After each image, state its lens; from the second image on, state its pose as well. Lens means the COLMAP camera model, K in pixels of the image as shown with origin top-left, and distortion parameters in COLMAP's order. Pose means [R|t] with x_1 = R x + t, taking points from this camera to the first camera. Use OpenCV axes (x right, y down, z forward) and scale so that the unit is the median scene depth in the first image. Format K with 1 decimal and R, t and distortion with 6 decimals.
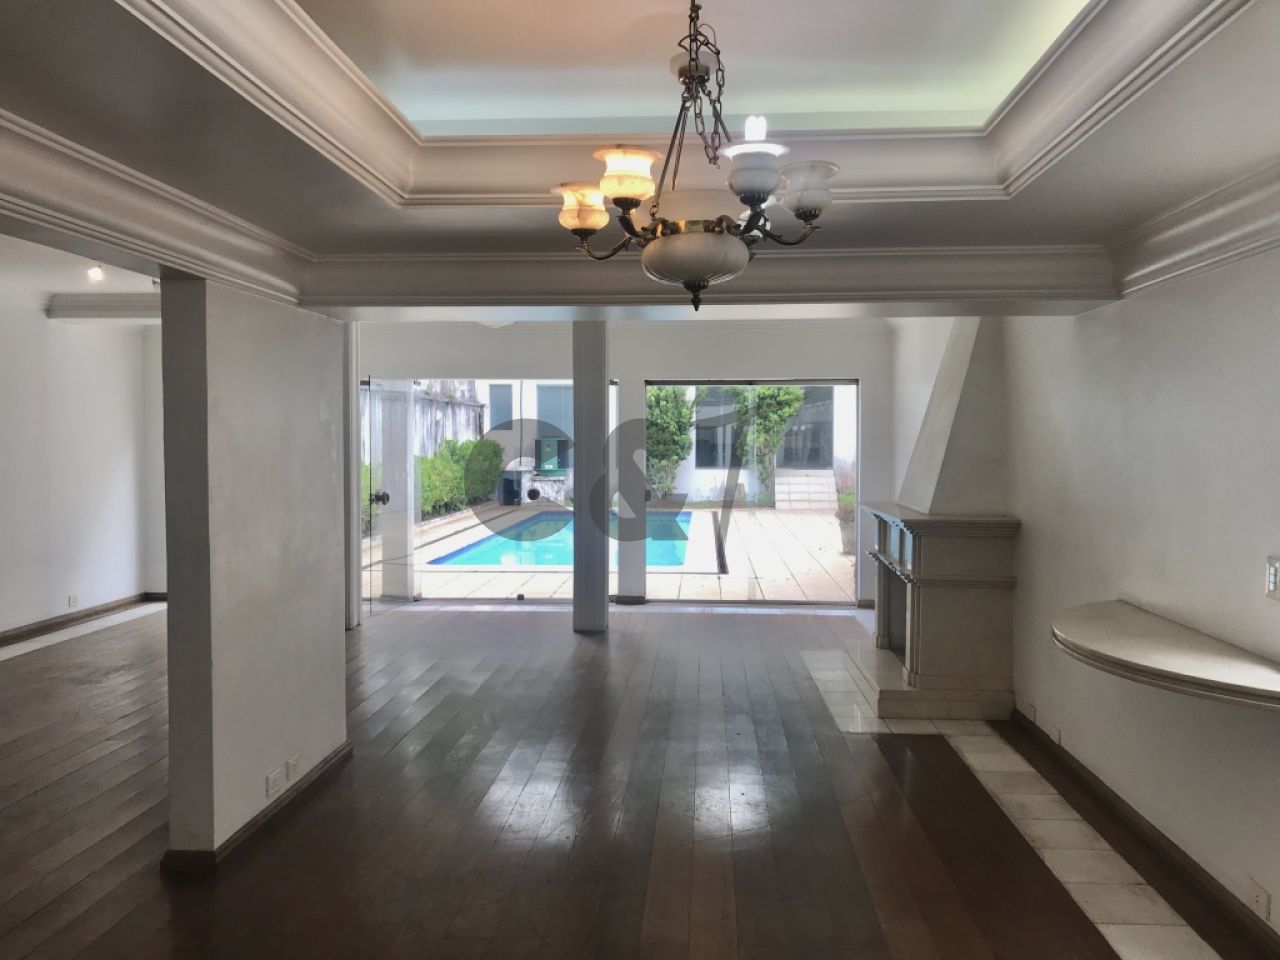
lens RADIAL K [[1068.0, 0, 634.5], [0, 1068.0, 478.9], [0, 0, 1]] dist [0.053871, -0.074421]
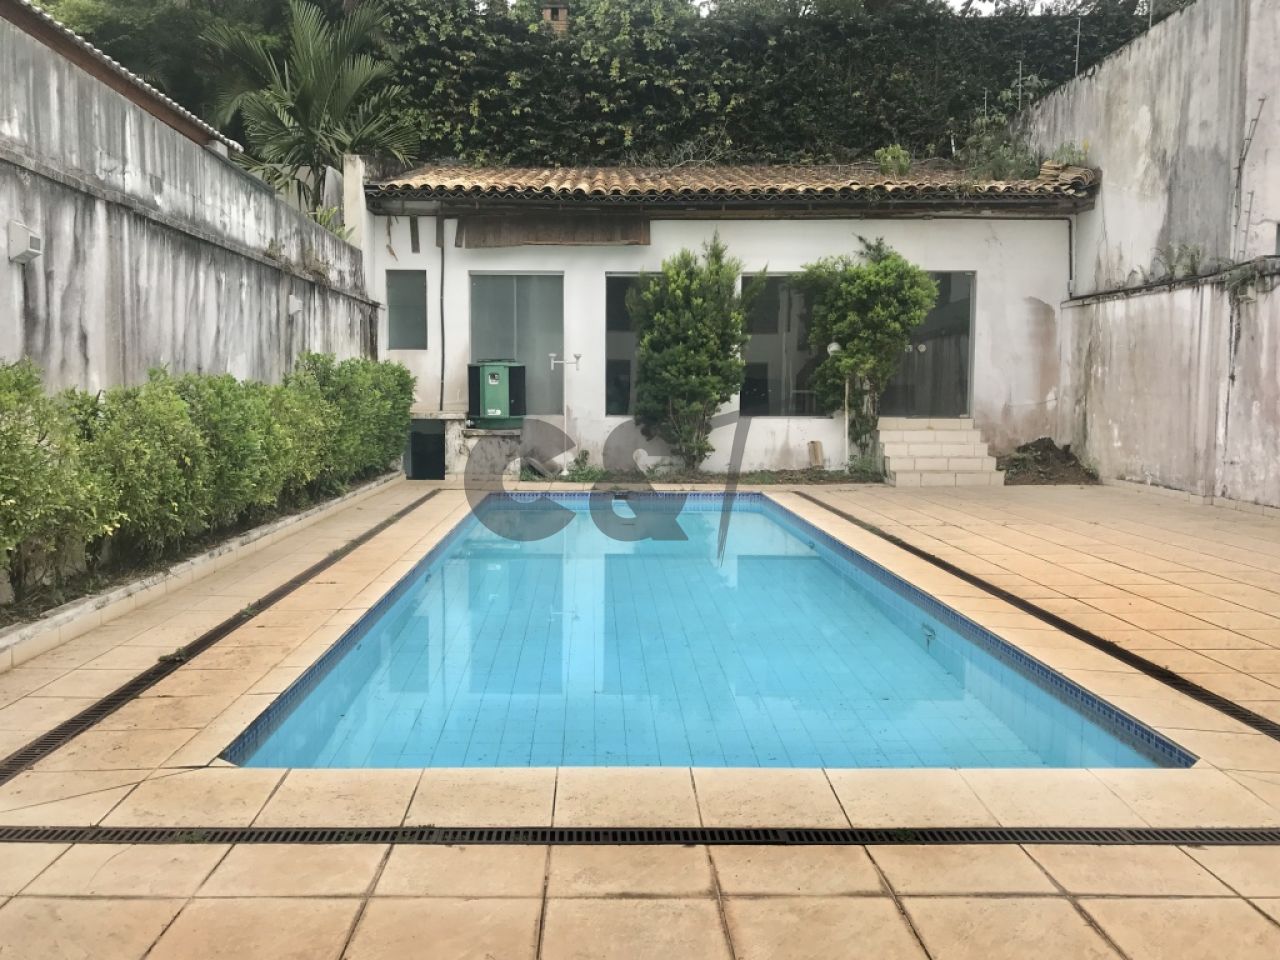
lens RADIAL K [[1107.9, 0, 619.8], [0, 1107.9, 477.5], [0, 0, 1]] dist [0.028214, -0.020860]
pose [[0.995728, -0.002072, 0.092307, -0.069482], [-0.001540, 0.999237, 0.039034, 0.000370], [-0.092317, -0.039009, 0.994965, 0.407240]]
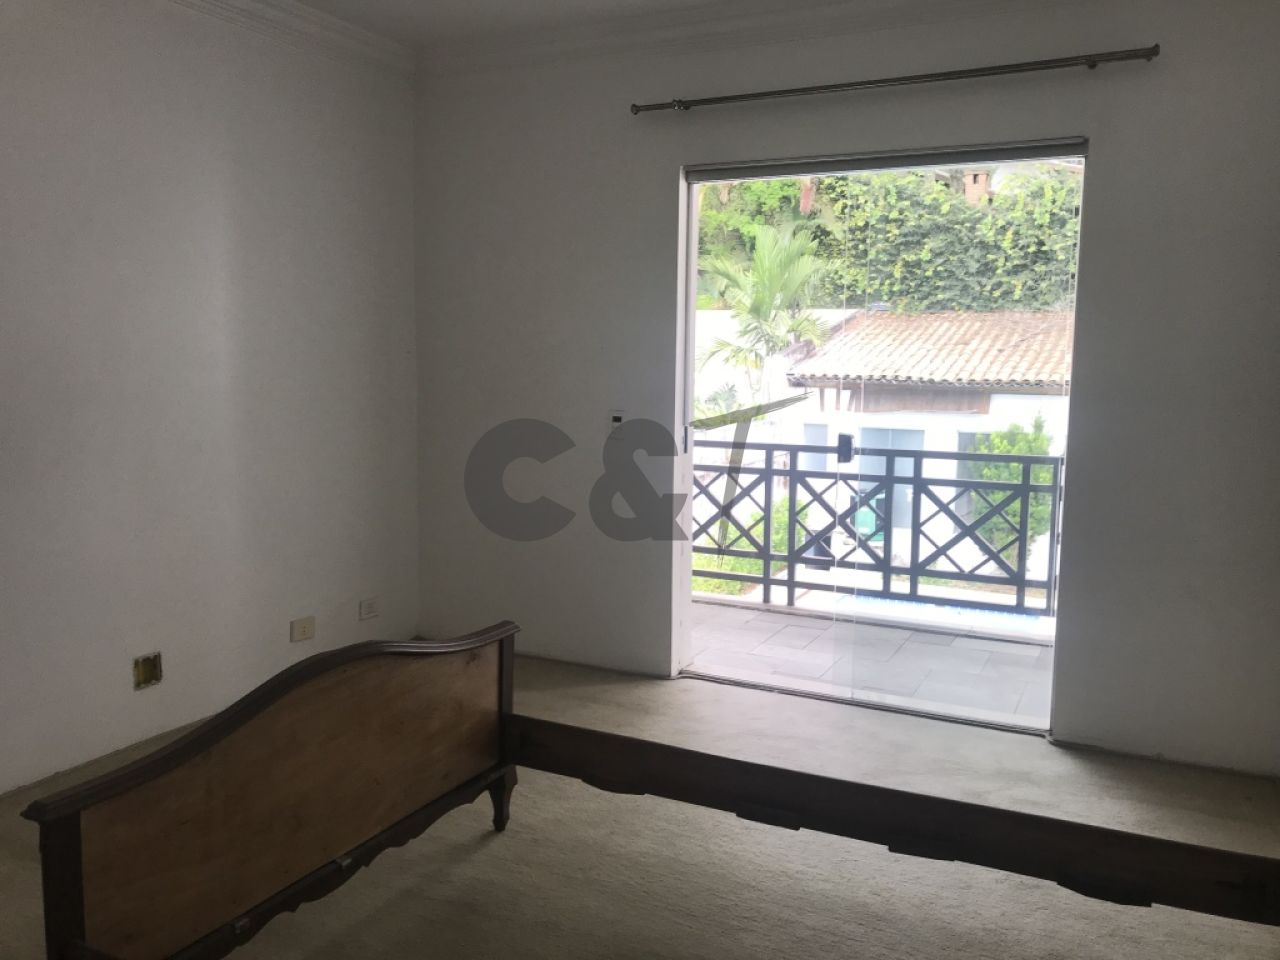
lens RADIAL K [[1068.0, 0, 635.7], [0, 1068.0, 486.2], [0, 0, 1]] dist [0.053871, -0.074421]
pose [[0.926697, 0.054672, -0.371811, 0.062902], [-0.023783, 0.995910, 0.087163, -0.115902], [0.375056, -0.071931, 0.924207, 0.172971]]
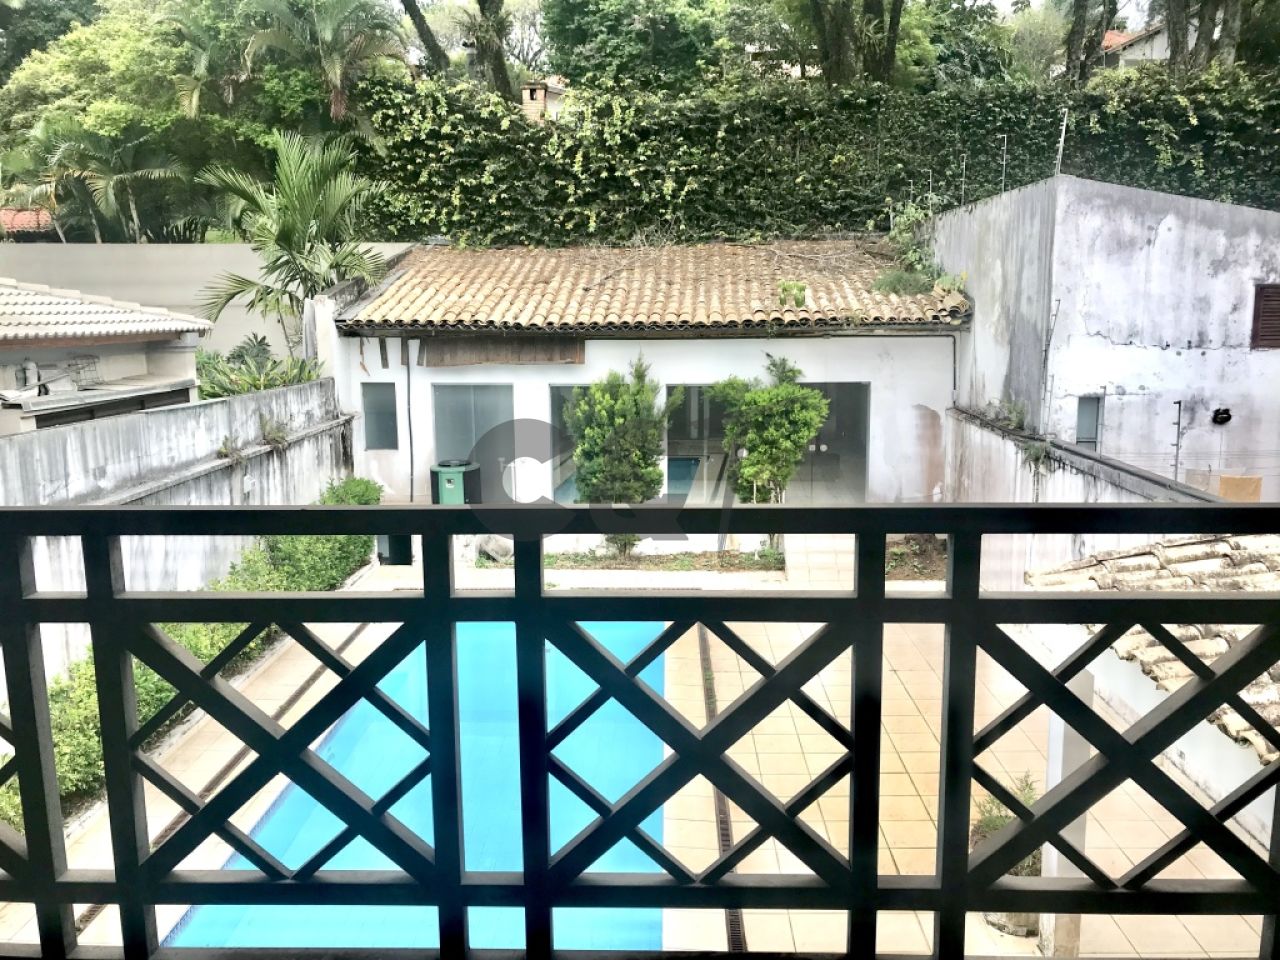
lens RADIAL K [[1068.0, 0, 641.5], [0, 1068.0, 486.4], [0, 0, 1]] dist [0.053871, -0.074421]
pose [[0.999060, -0.015177, 0.040613, 0.013049], [0.009839, 0.991655, 0.128541, -0.115336], [-0.042225, -0.128020, 0.990872, 0.333645]]
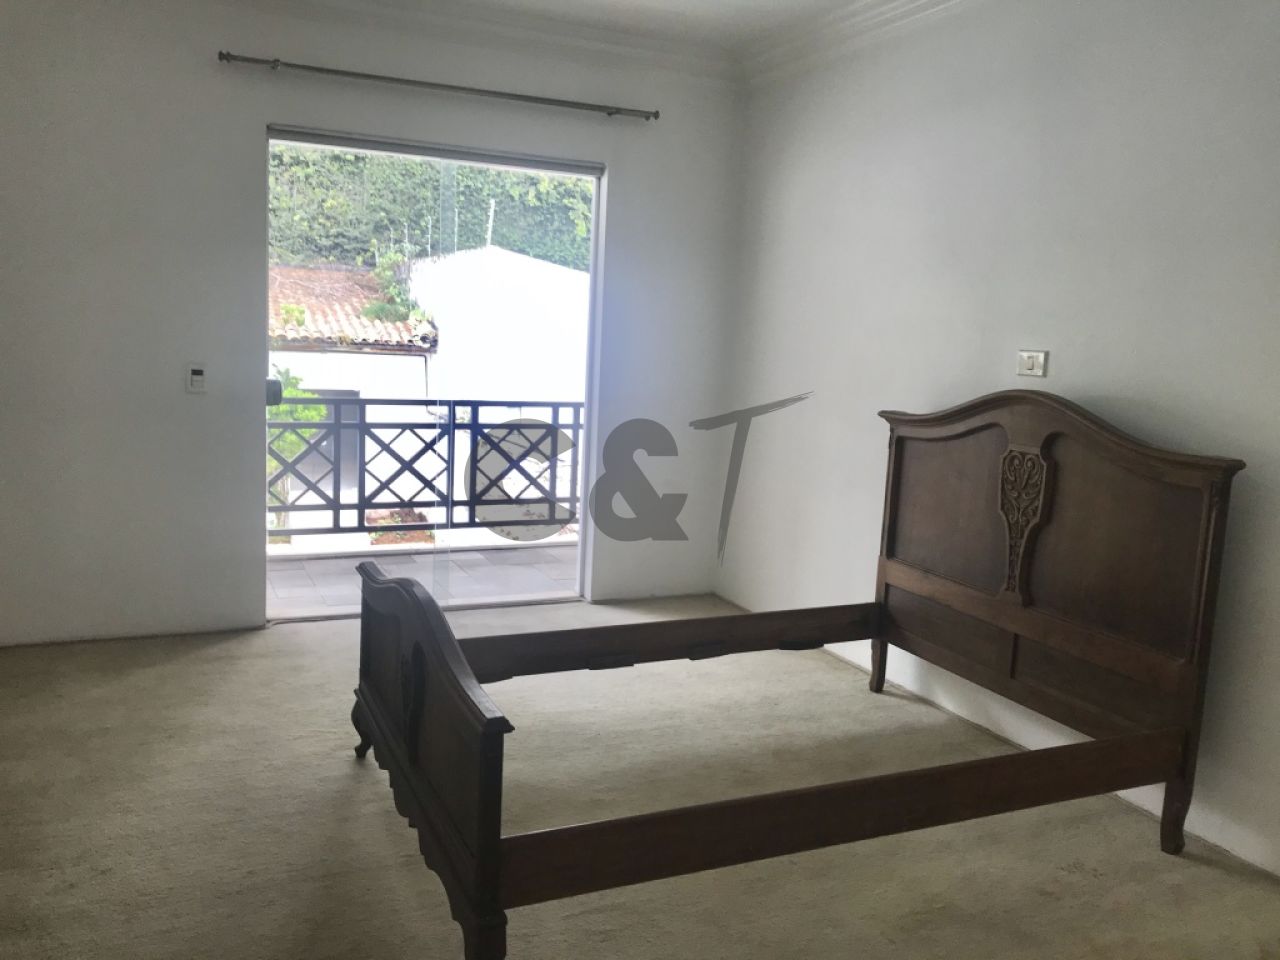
lens RADIAL K [[1068.0, 0, 639.2], [0, 1068.0, 468.3], [0, 0, 1]] dist [0.053871, -0.074421]
pose [[0.878673, -0.021139, 0.476955, -0.025999], [-0.026274, 0.995364, 0.092520, -0.114702], [-0.476700, -0.093826, 0.874045, 0.153748]]
